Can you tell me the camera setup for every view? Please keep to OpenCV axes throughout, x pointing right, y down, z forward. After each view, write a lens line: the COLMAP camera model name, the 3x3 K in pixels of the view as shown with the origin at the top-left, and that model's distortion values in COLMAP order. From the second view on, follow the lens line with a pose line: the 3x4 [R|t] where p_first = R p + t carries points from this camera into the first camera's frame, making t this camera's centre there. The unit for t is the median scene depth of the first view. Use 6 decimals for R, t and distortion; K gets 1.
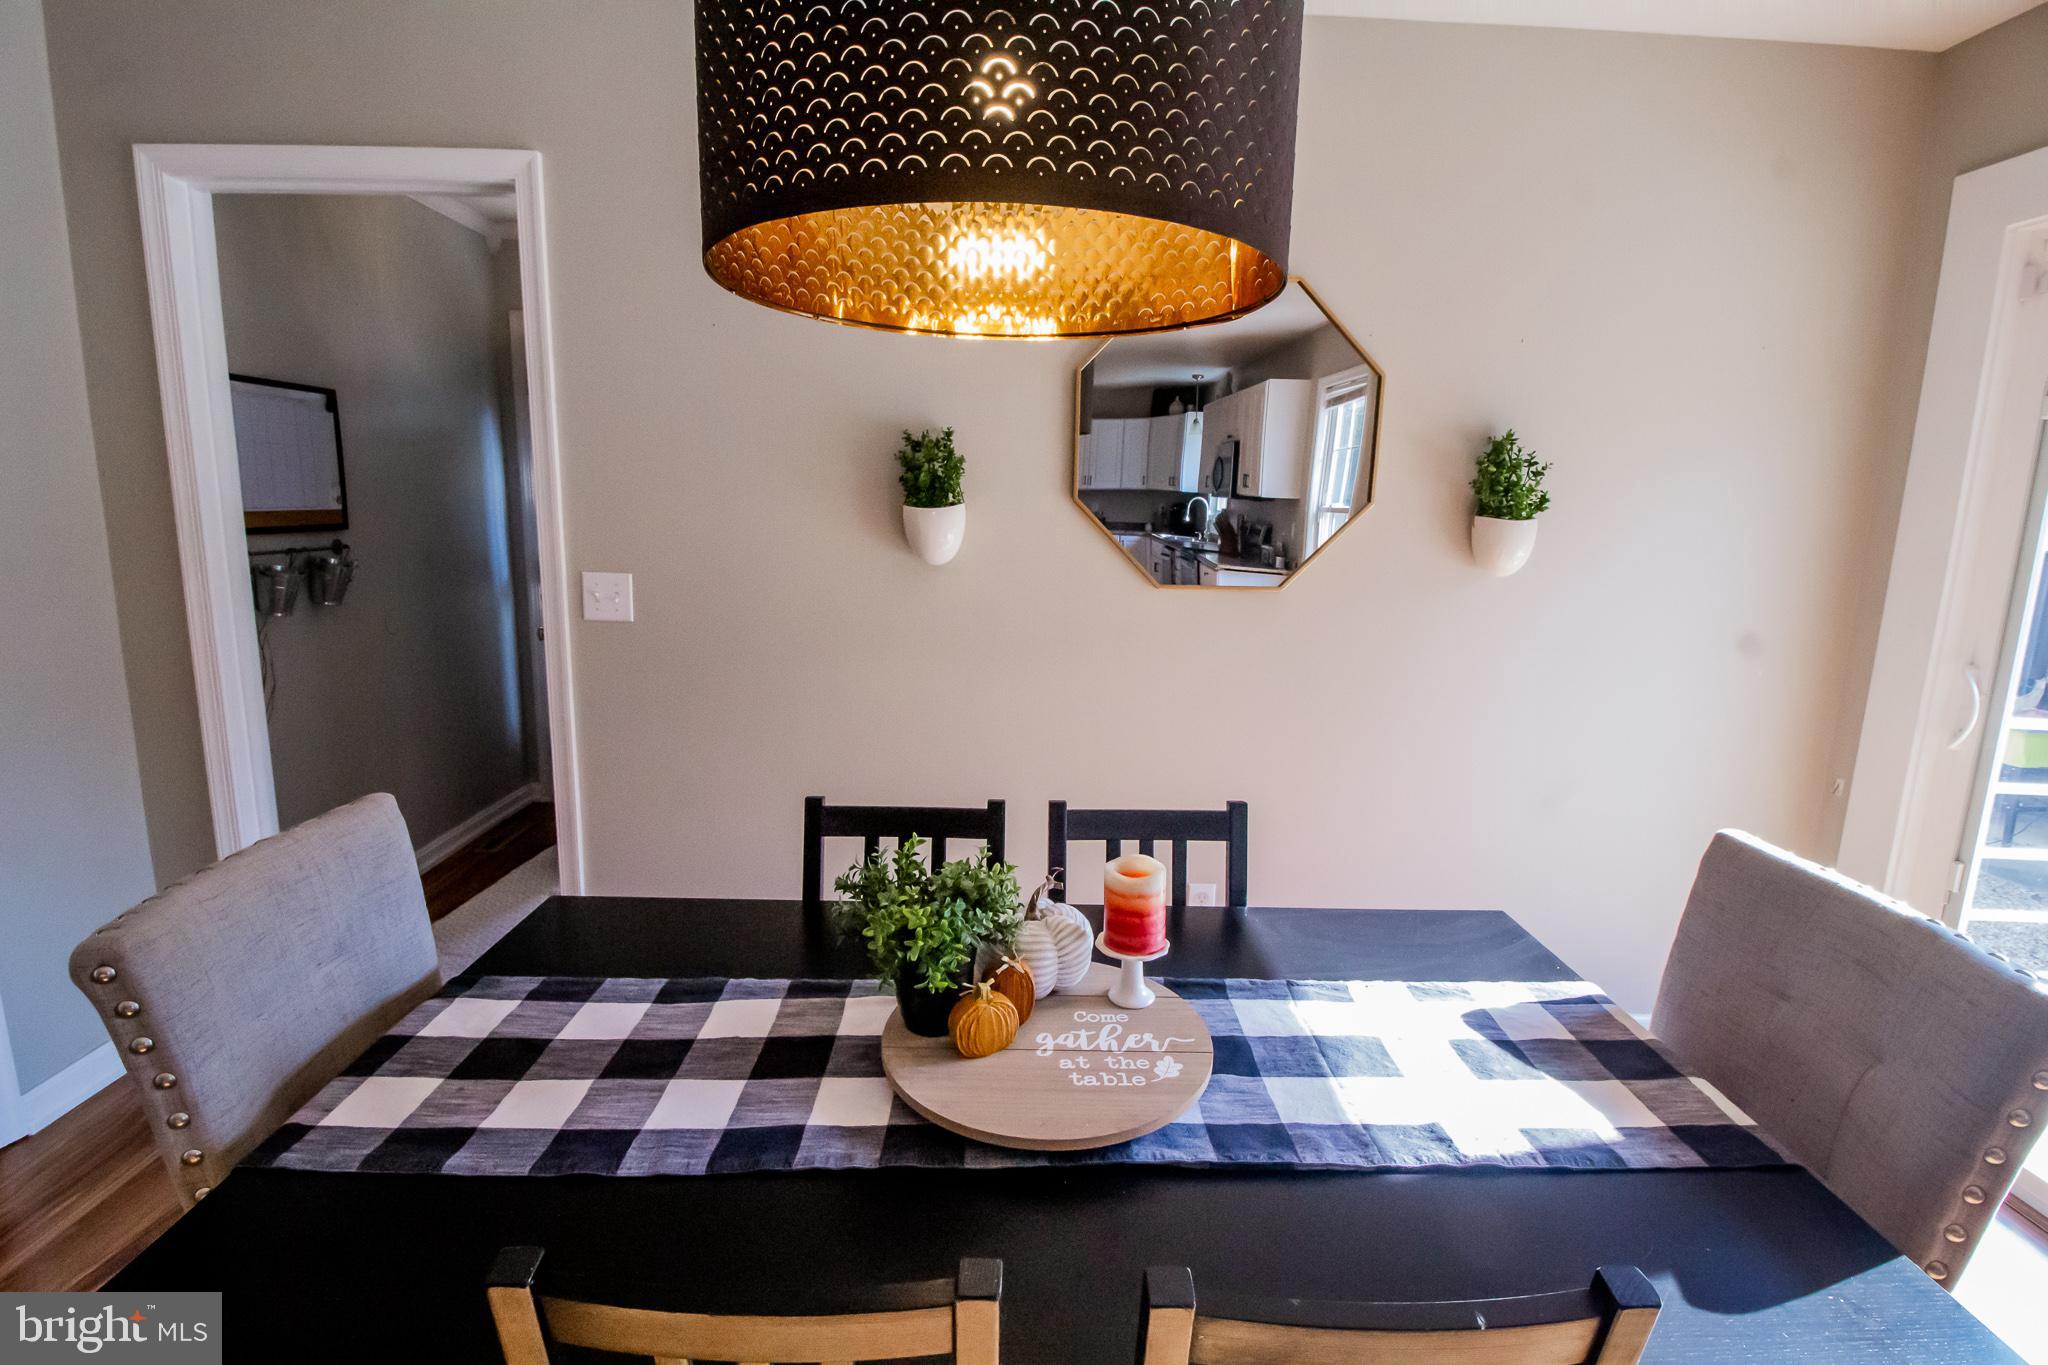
lens RADIAL K [[969.0, 0, 1019.9], [0, 969.0, 673.7], [0, 0, 1]] dist [0.001676, -0.015698]
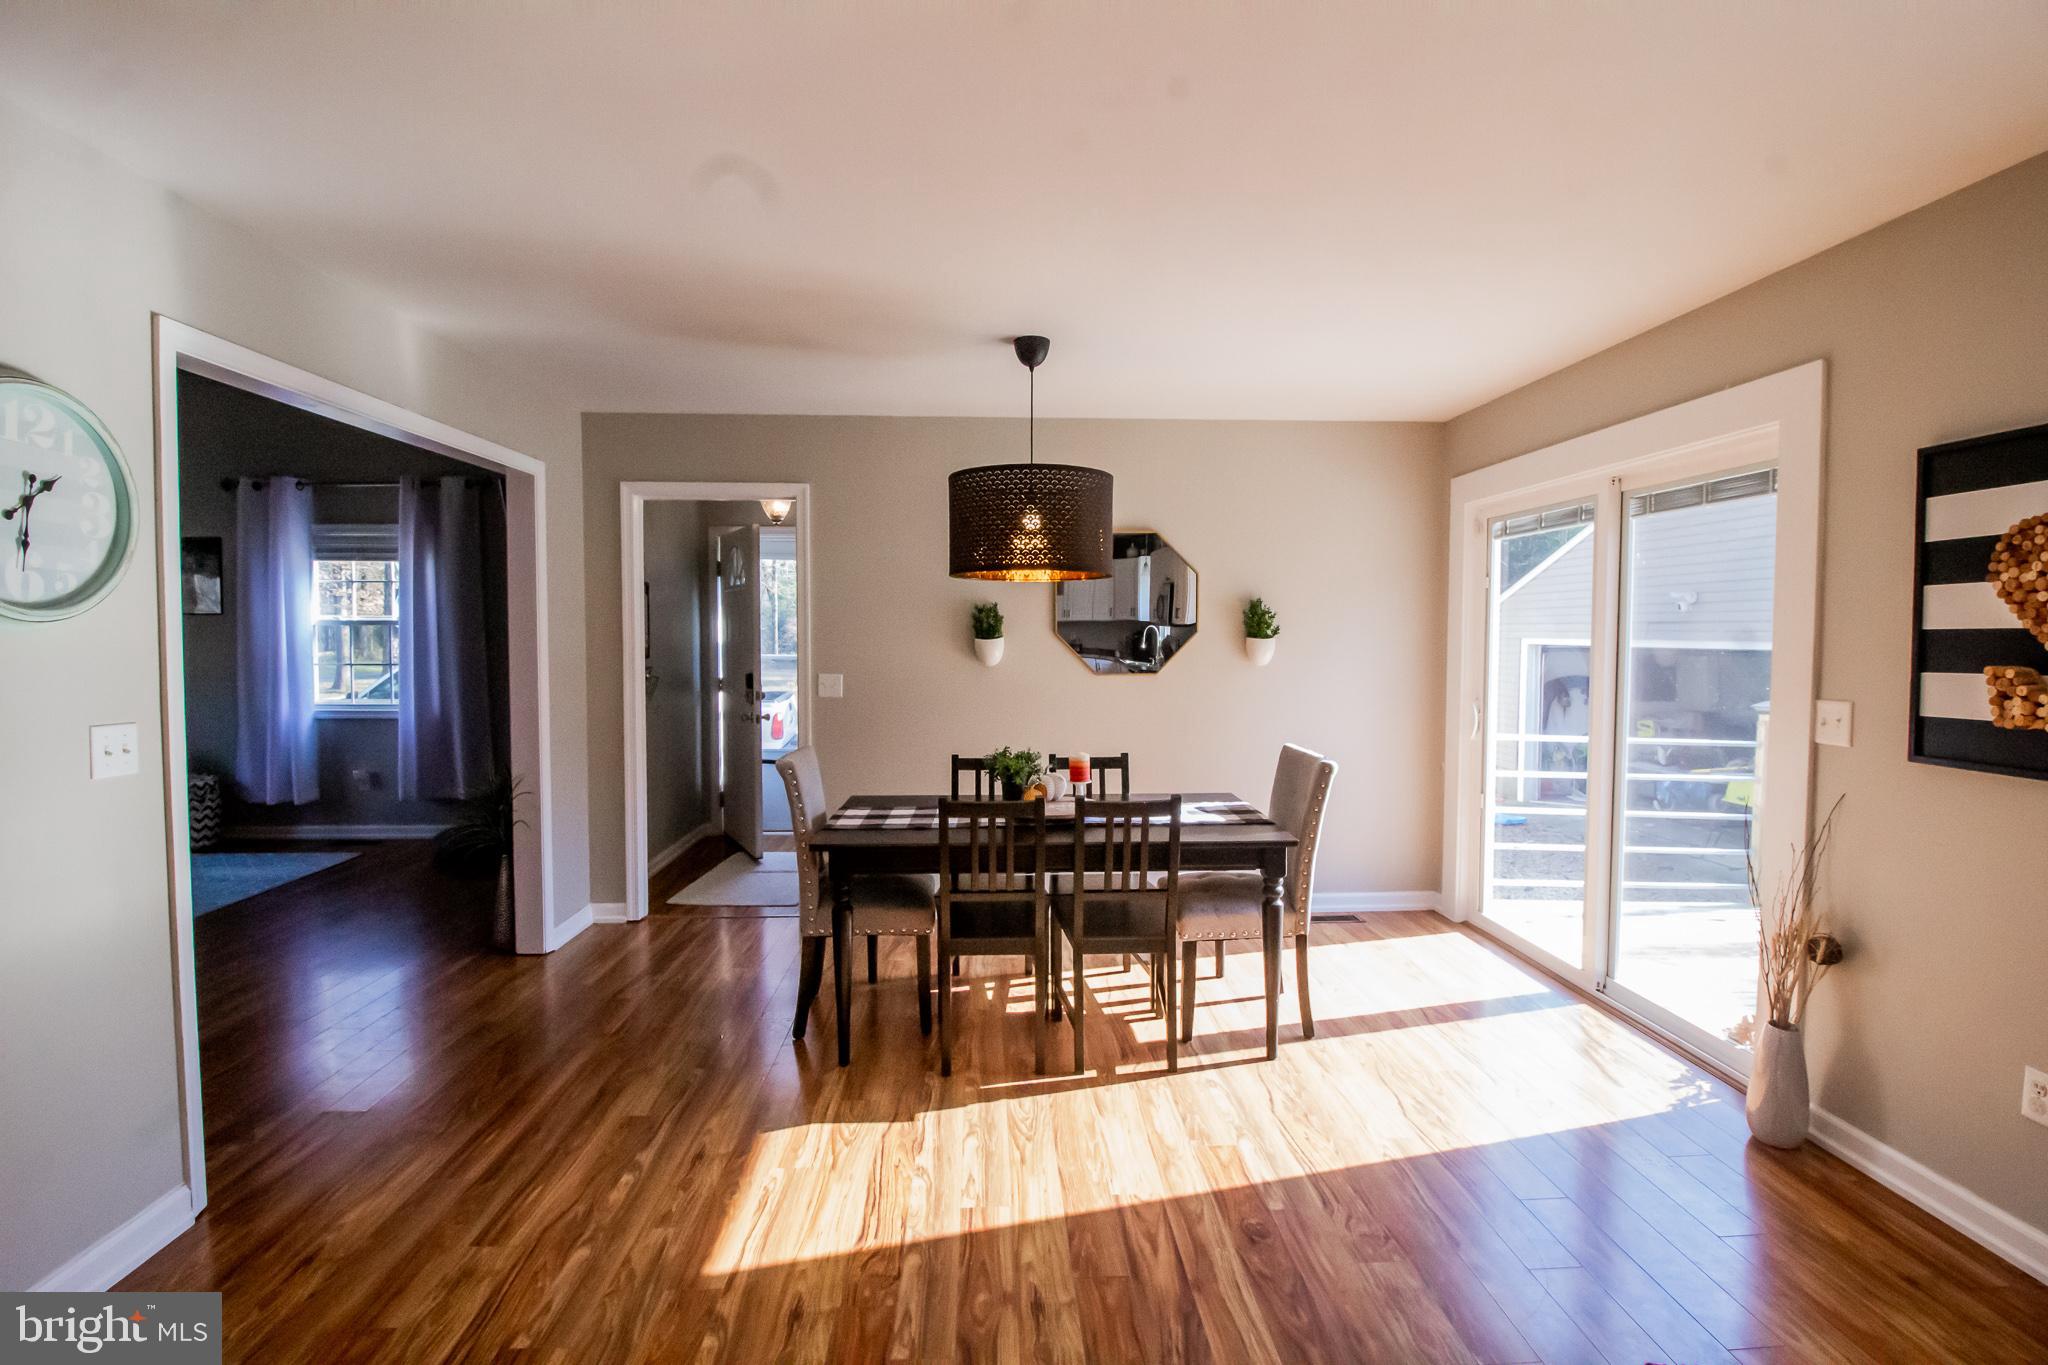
lens RADIAL K [[993.7, 0, 1024.0], [0, 993.7, 682.5], [0, 0, 1]] dist [-0.000461, -0.016199]
pose [[0.999450, -0.024551, 0.022280, -0.063463], [0.027112, 0.992027, -0.123075, 0.190843], [-0.019081, 0.123612, 0.992147, -1.139835]]
